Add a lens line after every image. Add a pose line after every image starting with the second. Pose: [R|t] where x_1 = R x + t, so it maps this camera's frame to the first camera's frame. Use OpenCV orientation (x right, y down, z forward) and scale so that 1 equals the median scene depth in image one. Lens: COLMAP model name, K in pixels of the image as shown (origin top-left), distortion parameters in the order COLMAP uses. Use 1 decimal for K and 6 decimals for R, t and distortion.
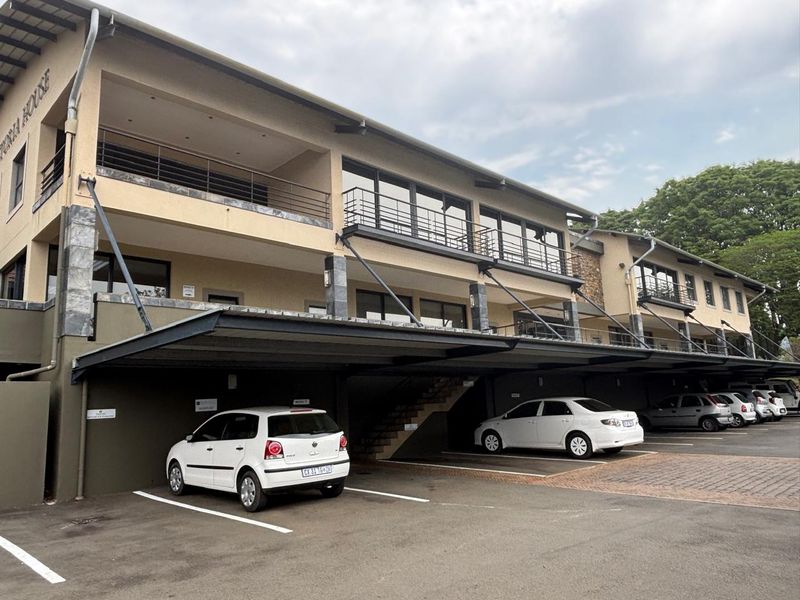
lens RADIAL K [[583.4, 0, 400.0], [0, 583.4, 300.0], [0, 0, 1]] dist [0.000826, -0.038895]
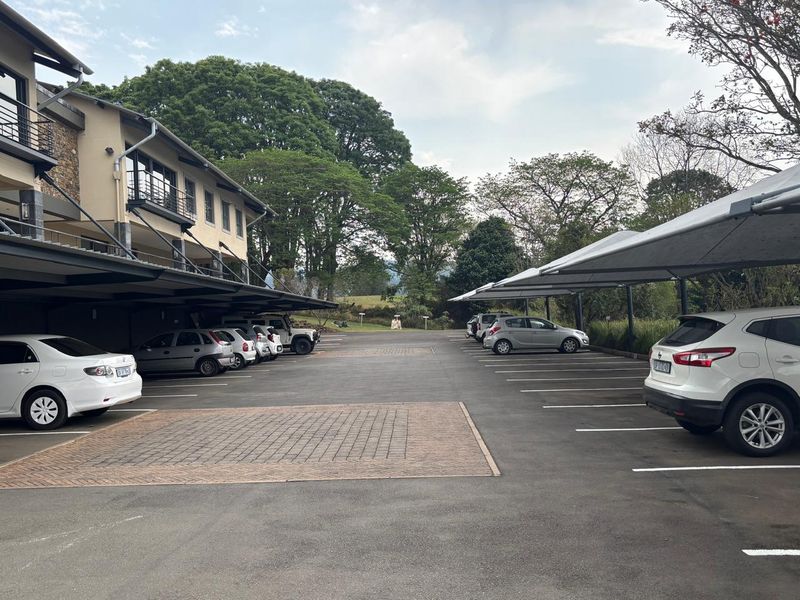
lens RADIAL K [[747.2, 0, 400.0], [0, 747.2, 300.0], [0, 0, 1]] dist [0.053442, -0.001484]
pose [[0.723270, 0.024179, 0.690142, 0.006549], [-0.106420, 0.991351, 0.076796, 0.012403], [-0.682316, -0.128989, 0.719587, 0.073561]]
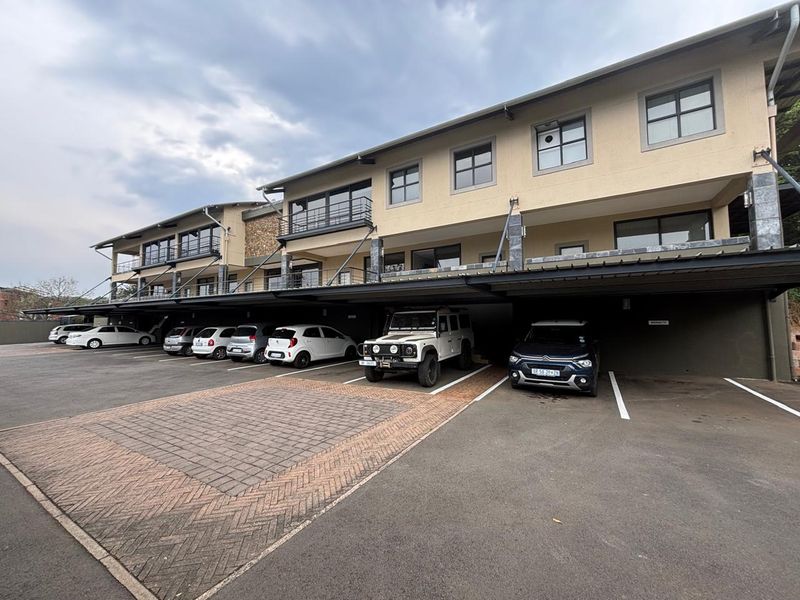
lens RADIAL K [[319.5, 0, 400.0], [0, 319.5, 300.0], [0, 0, 1]] dist [-0.001516, -0.000163]
pose [[0.243077, -0.039549, -0.969200, 0.938897], [0.162534, 0.986703, 0.000500, 0.132095], [0.956293, -0.157649, 0.246273, 0.933039]]
